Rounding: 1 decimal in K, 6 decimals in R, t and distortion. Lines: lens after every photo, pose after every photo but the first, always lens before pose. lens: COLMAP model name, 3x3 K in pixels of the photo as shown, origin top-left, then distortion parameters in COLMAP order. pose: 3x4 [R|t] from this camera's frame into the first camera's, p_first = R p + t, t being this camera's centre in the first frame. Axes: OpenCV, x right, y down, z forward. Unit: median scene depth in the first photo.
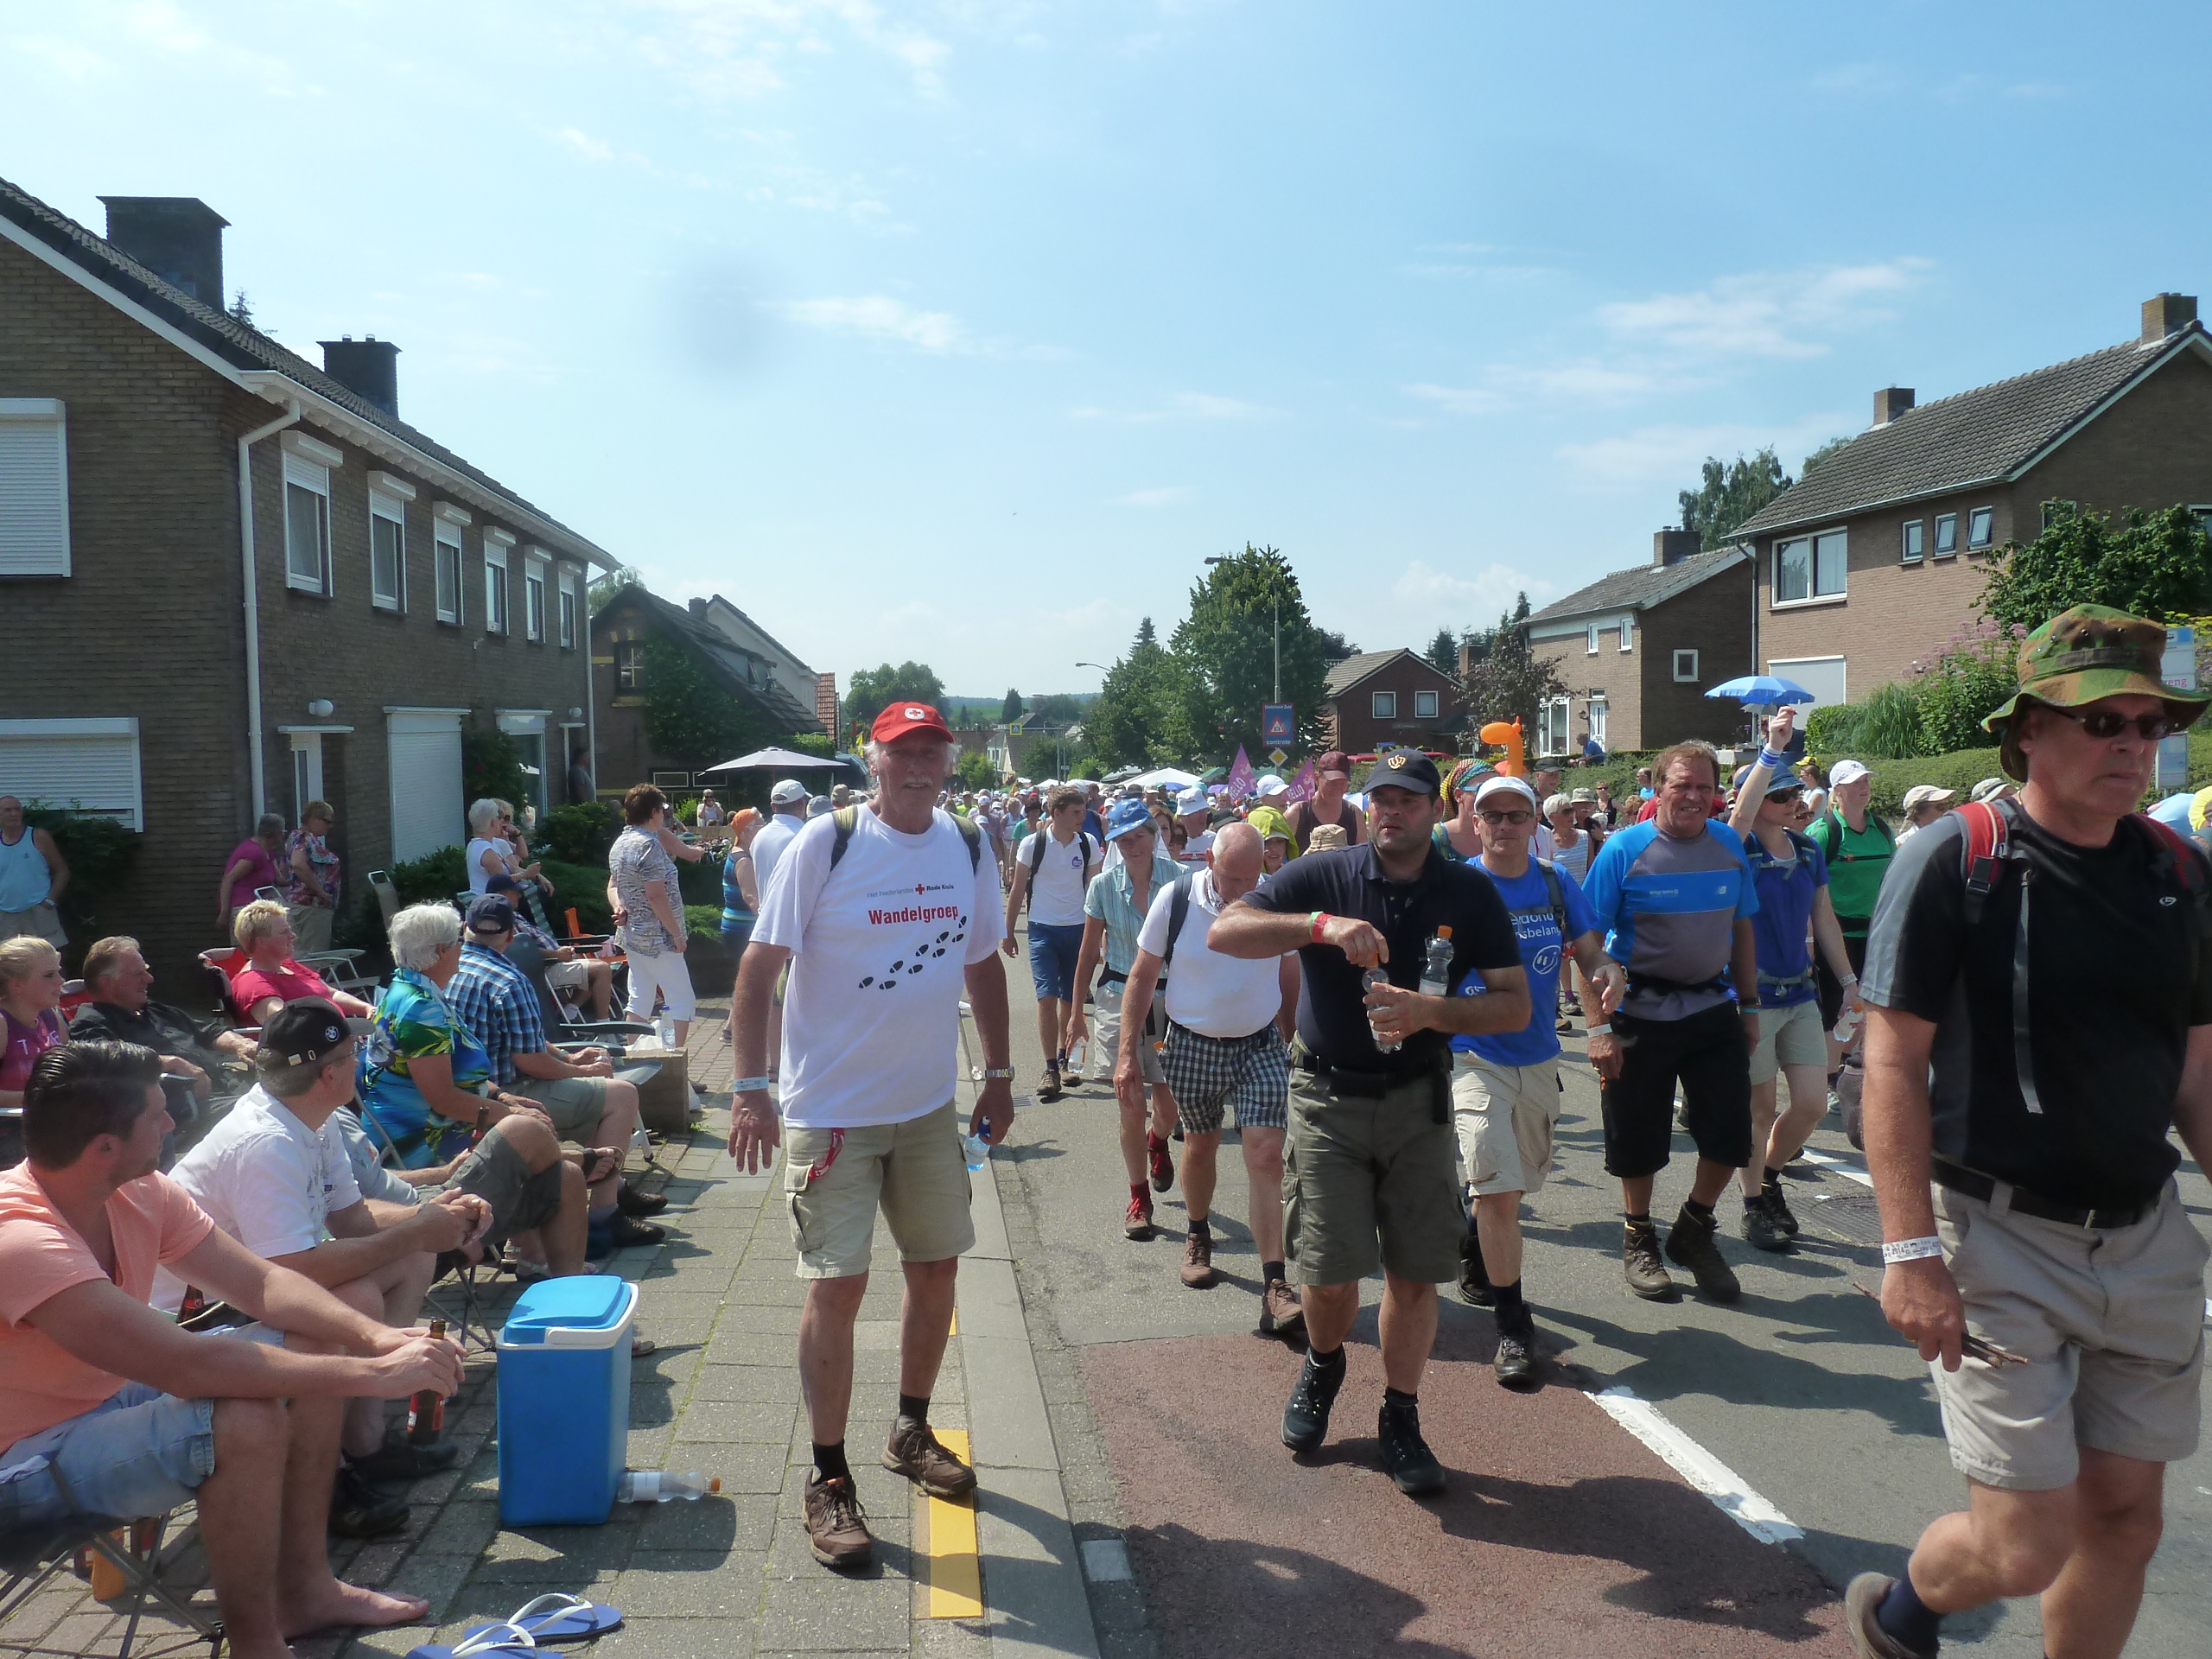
lens RADIAL K [[1659.4, 0, 1102.3], [0, 1659.4, 811.6], [0, 0, 1]] dist [-0.032712, 0.011699]
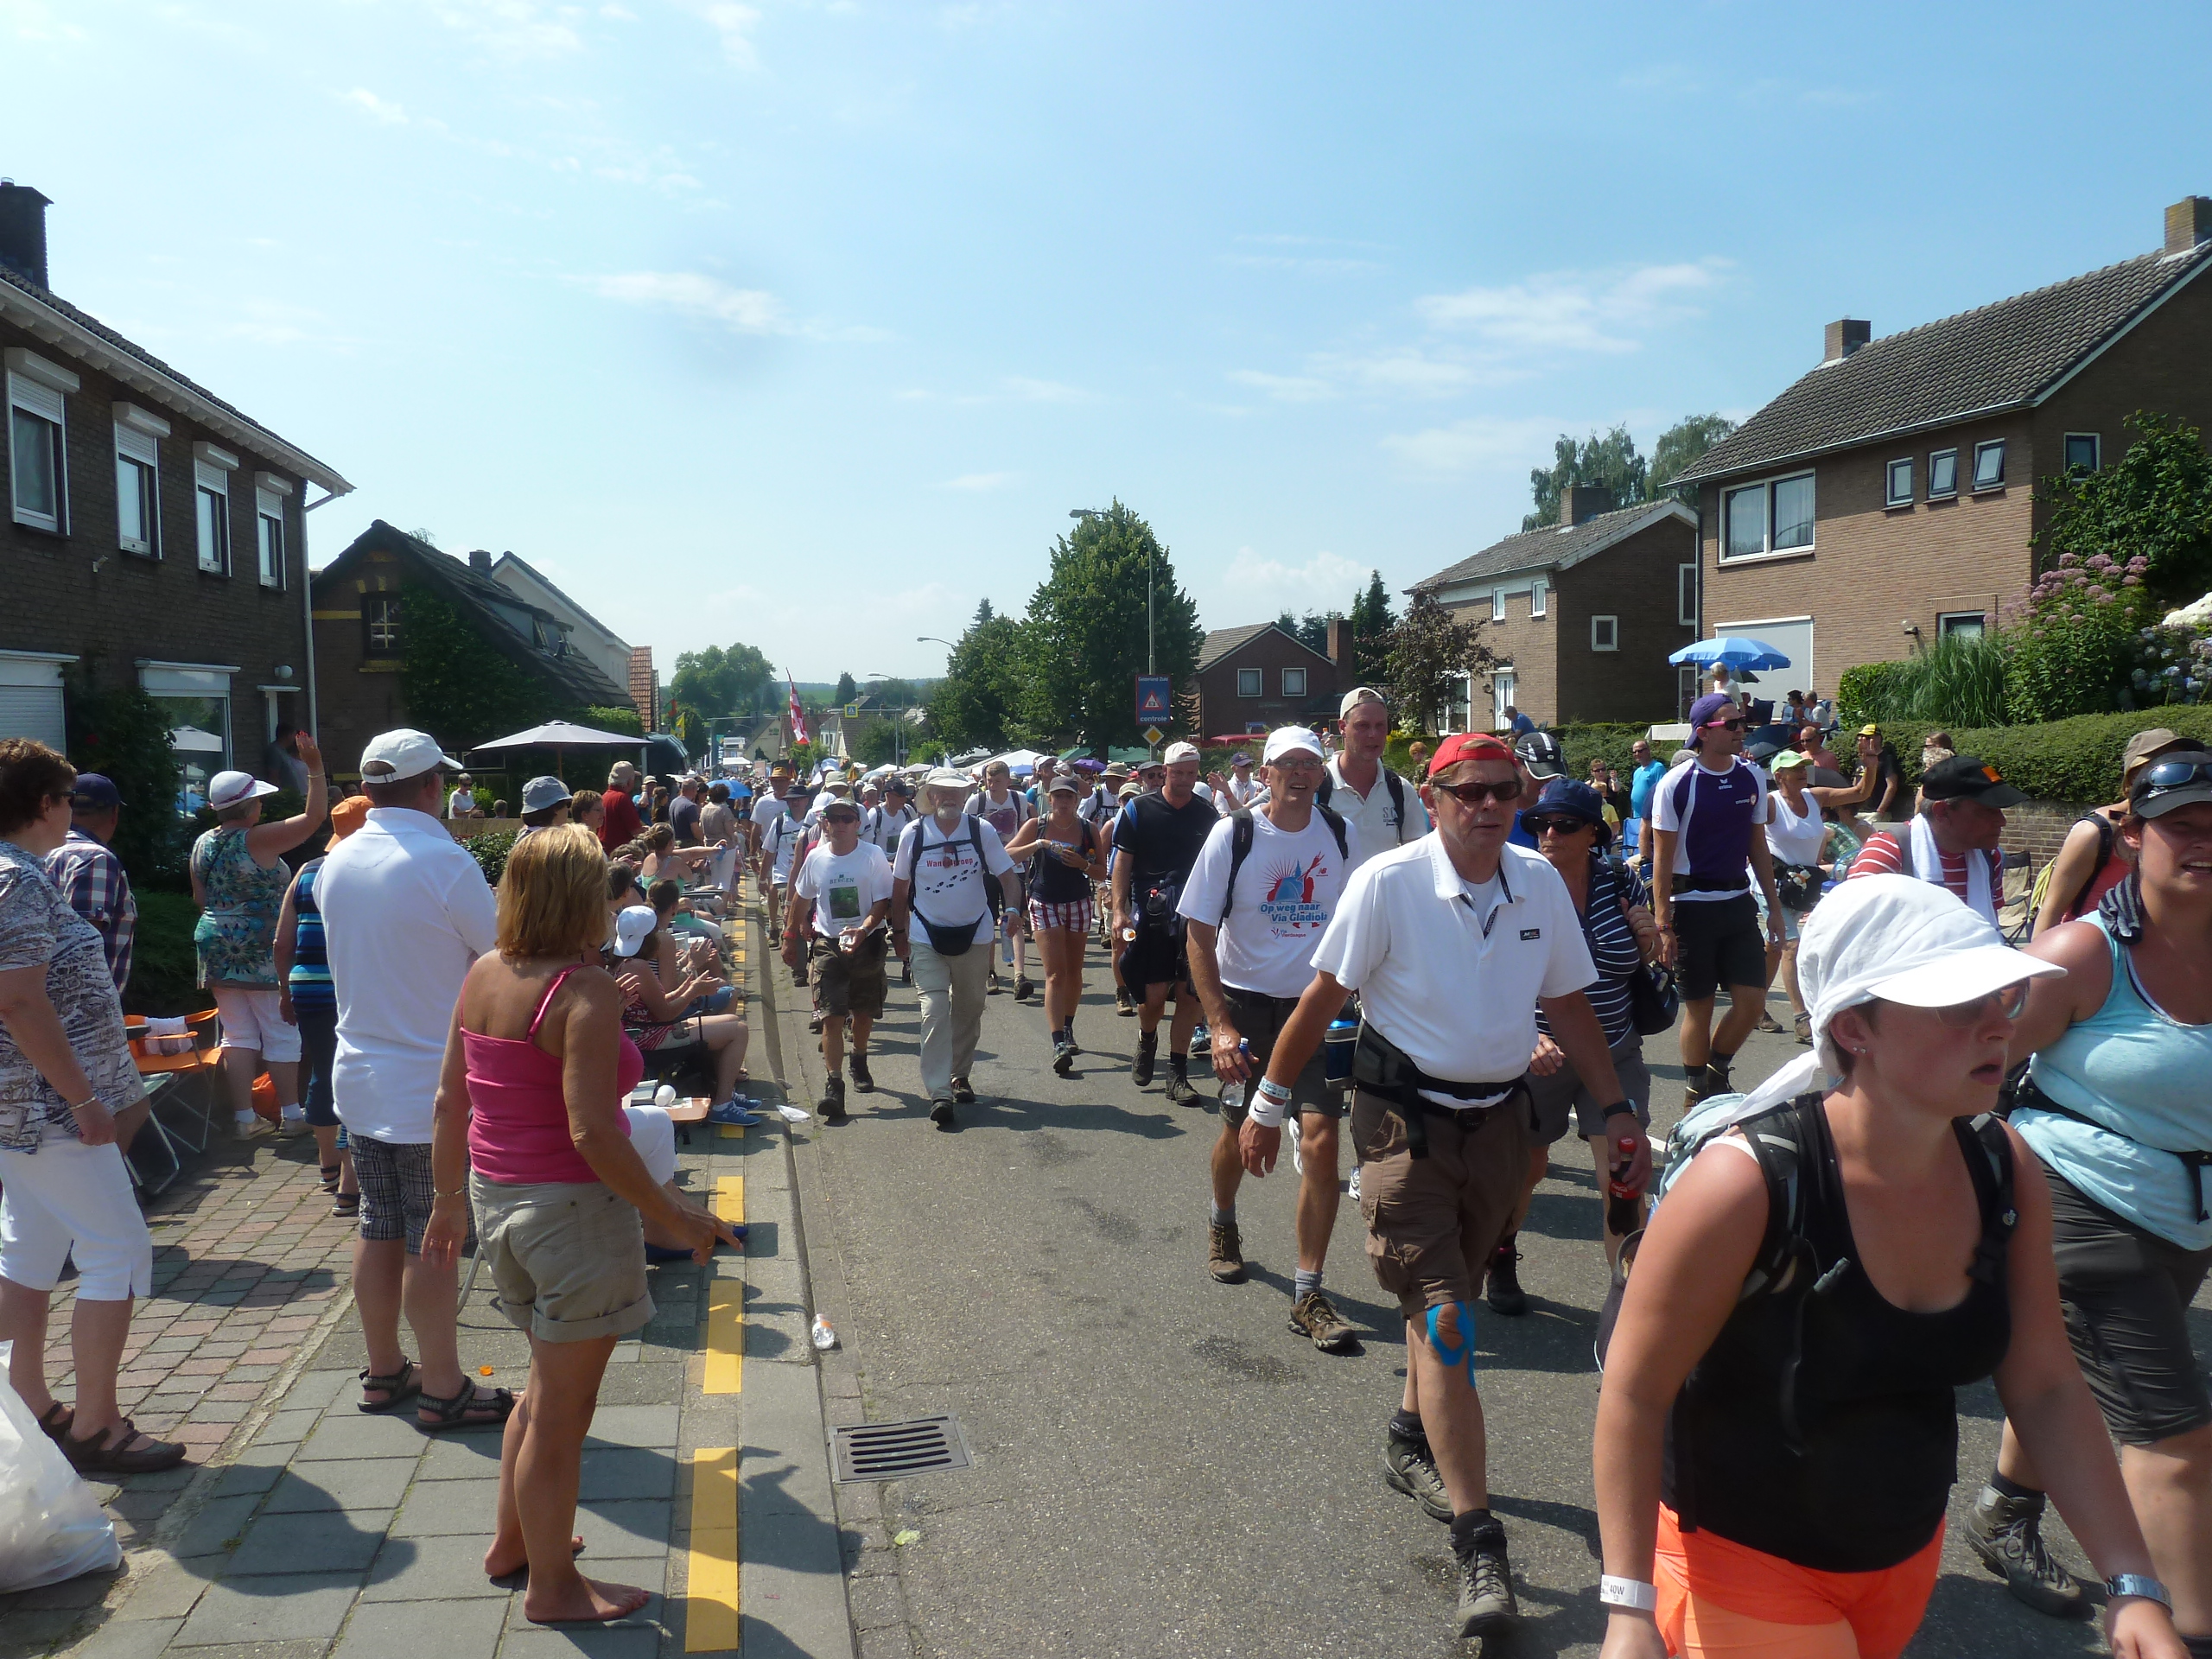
lens RADIAL K [[1659.4, 0, 1102.3], [0, 1659.4, 811.6], [0, 0, 1]] dist [-0.032712, 0.011699]
pose [[0.995071, -0.005407, 0.099014, -0.010929], [0.004574, 0.999952, 0.008635, 0.000023], [-0.099056, -0.008140, 0.995049, 0.137045]]
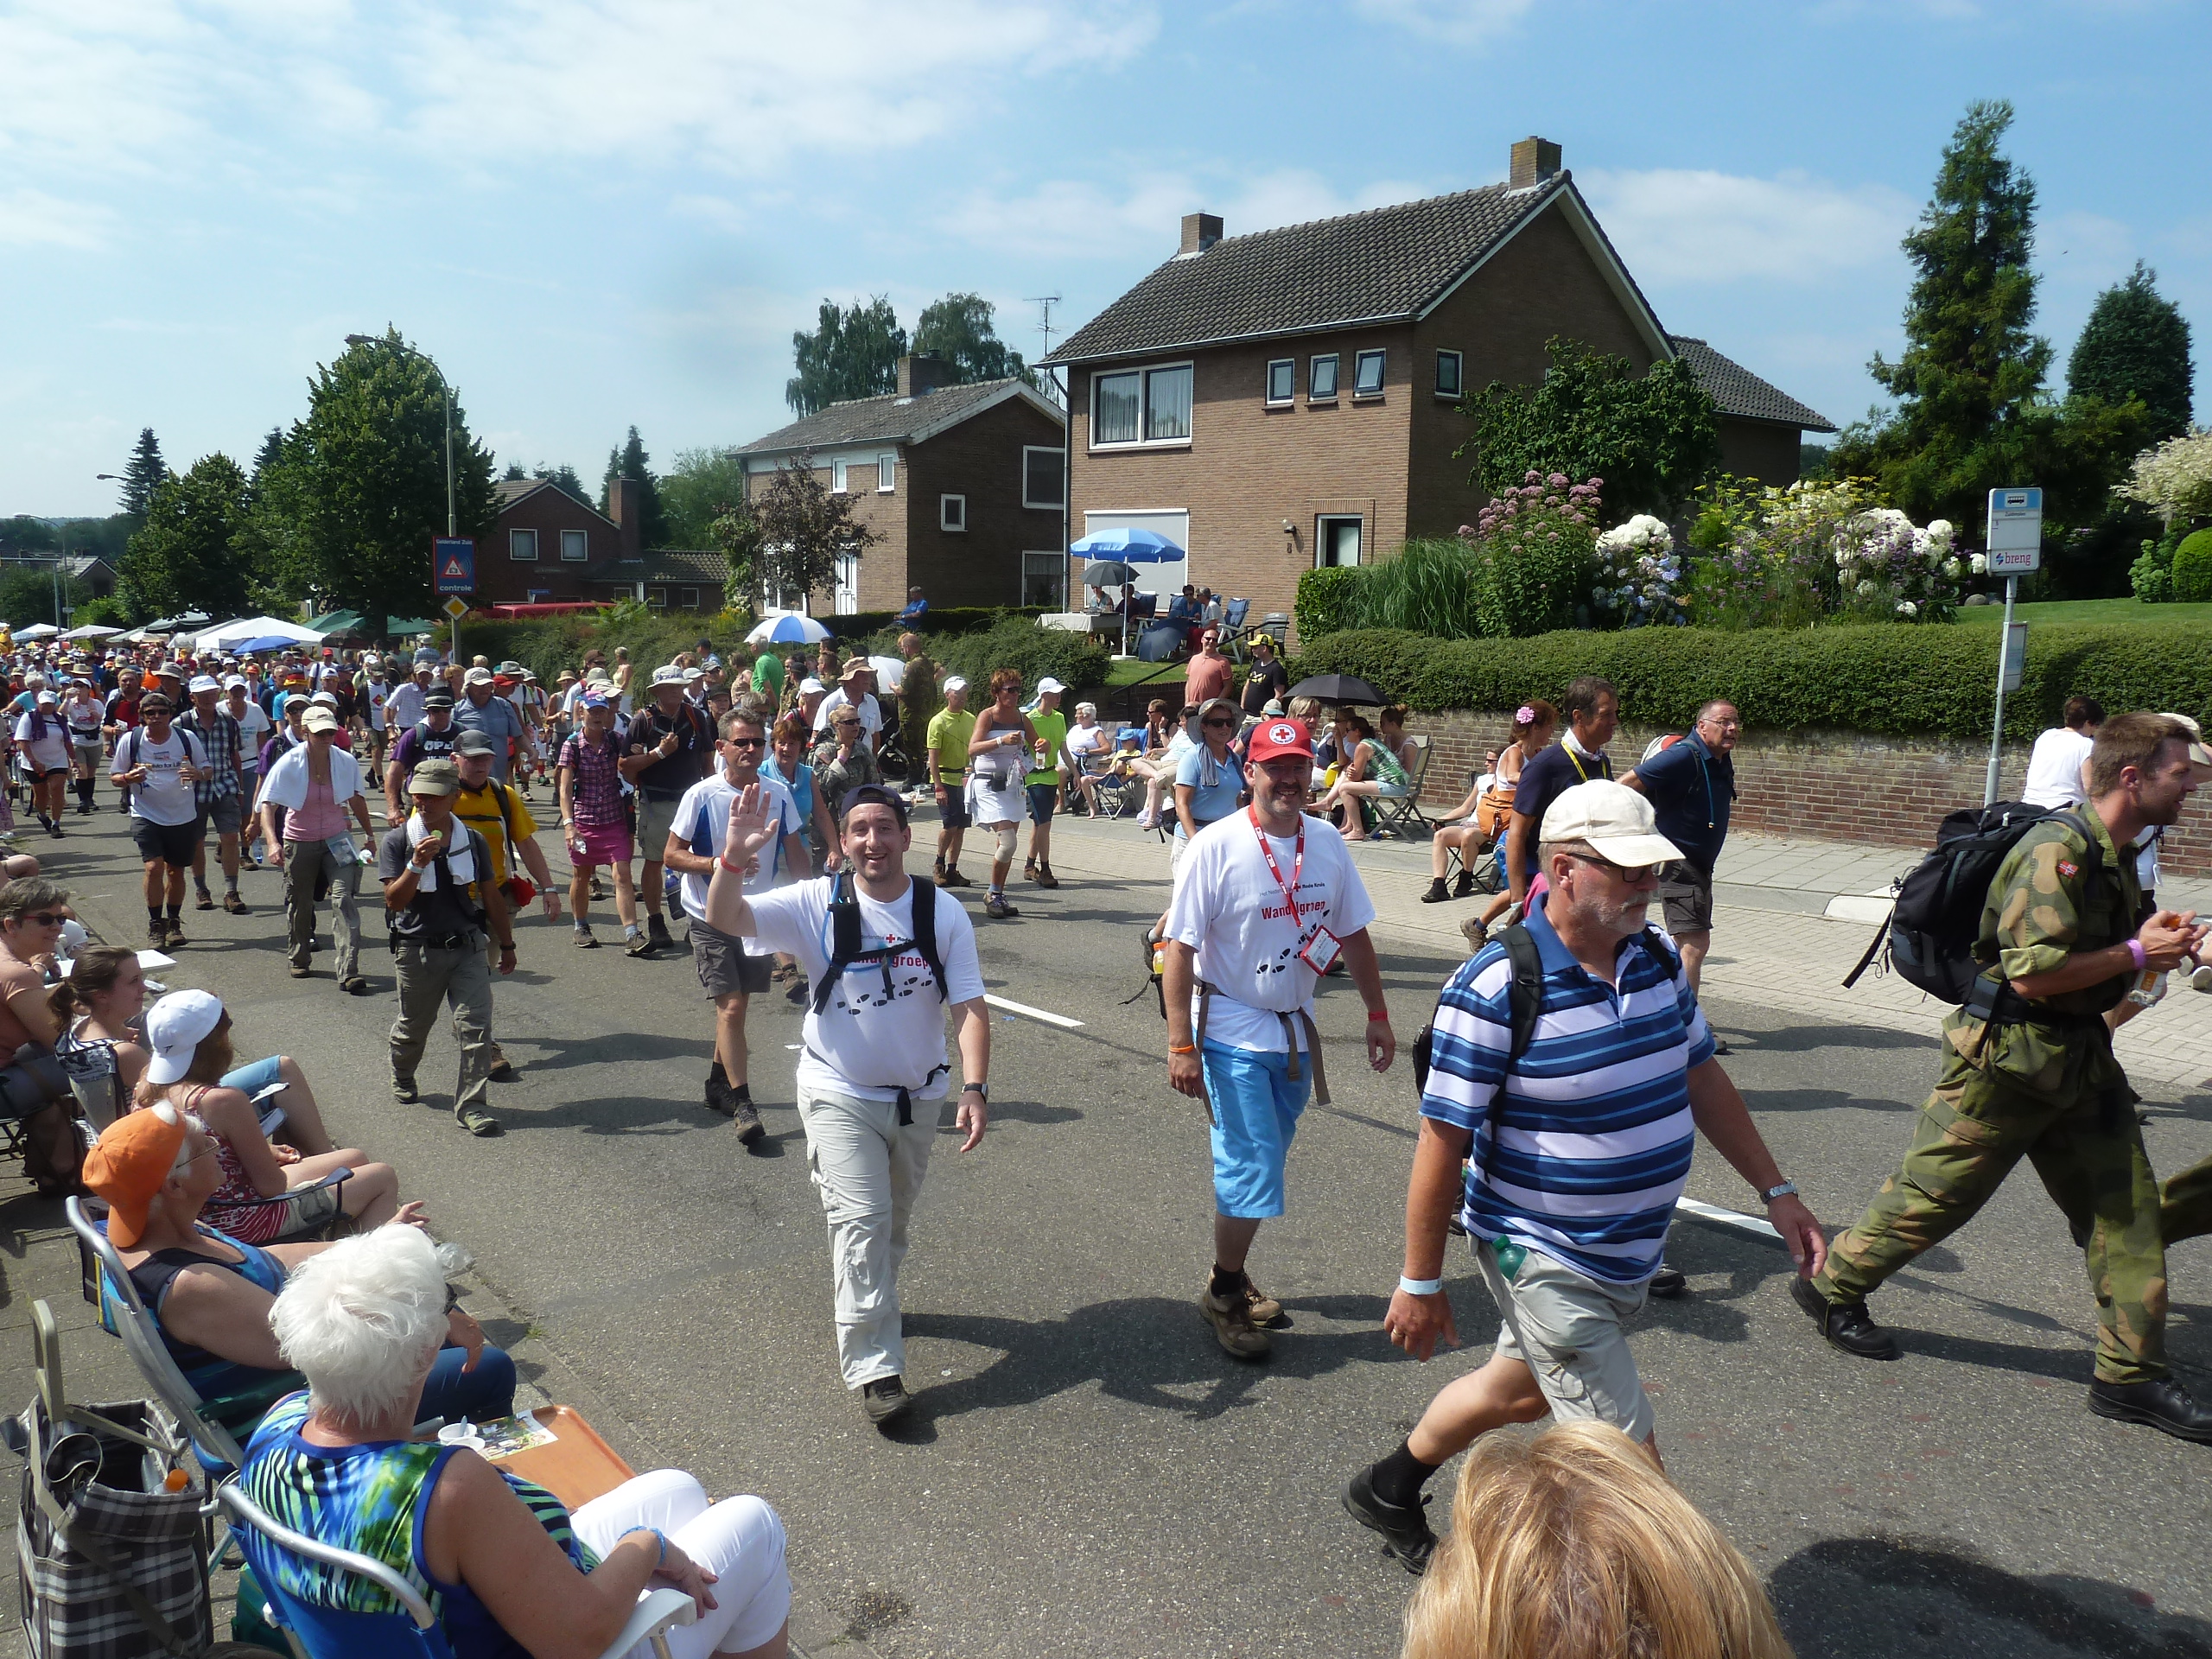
lens RADIAL K [[1659.4, 0, 1102.3], [0, 1659.4, 811.6], [0, 0, 1]] dist [-0.032712, 0.011699]
pose [[0.848539, -0.043312, 0.527357, -0.055429], [-0.004993, 0.995944, 0.089832, -0.010465], [-0.529109, -0.078859, 0.844882, 0.216848]]
